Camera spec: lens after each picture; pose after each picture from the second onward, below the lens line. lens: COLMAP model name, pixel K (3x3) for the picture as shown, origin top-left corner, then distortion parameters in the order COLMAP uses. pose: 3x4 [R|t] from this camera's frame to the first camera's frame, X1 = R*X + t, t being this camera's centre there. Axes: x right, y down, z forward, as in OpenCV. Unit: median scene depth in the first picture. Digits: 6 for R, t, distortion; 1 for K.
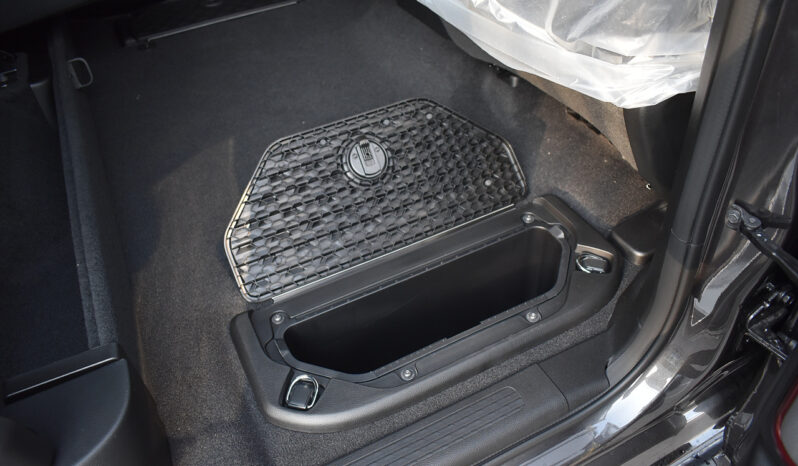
lens RADIAL K [[632.1, 0, 399.0], [0, 632.1, 233.0], [0, 0, 1]] dist [-0.093177, 0.012242]
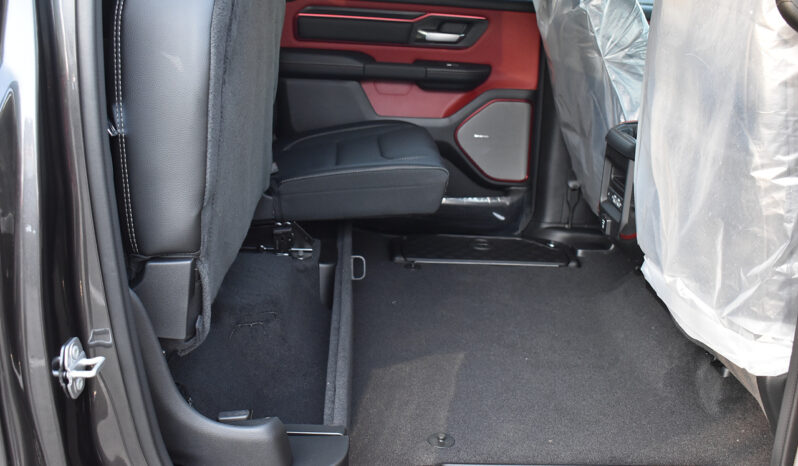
lens RADIAL K [[899.1, 0, 399.0], [0, 899.1, 233.0], [0, 0, 1]] dist [-0.050990, 0.004423]
pose [[0.906384, 0.220822, -0.360146, 0.239239], [-0.346722, 0.875894, -0.335550, 0.346430], [0.241353, 0.429007, 0.870460, -0.765617]]
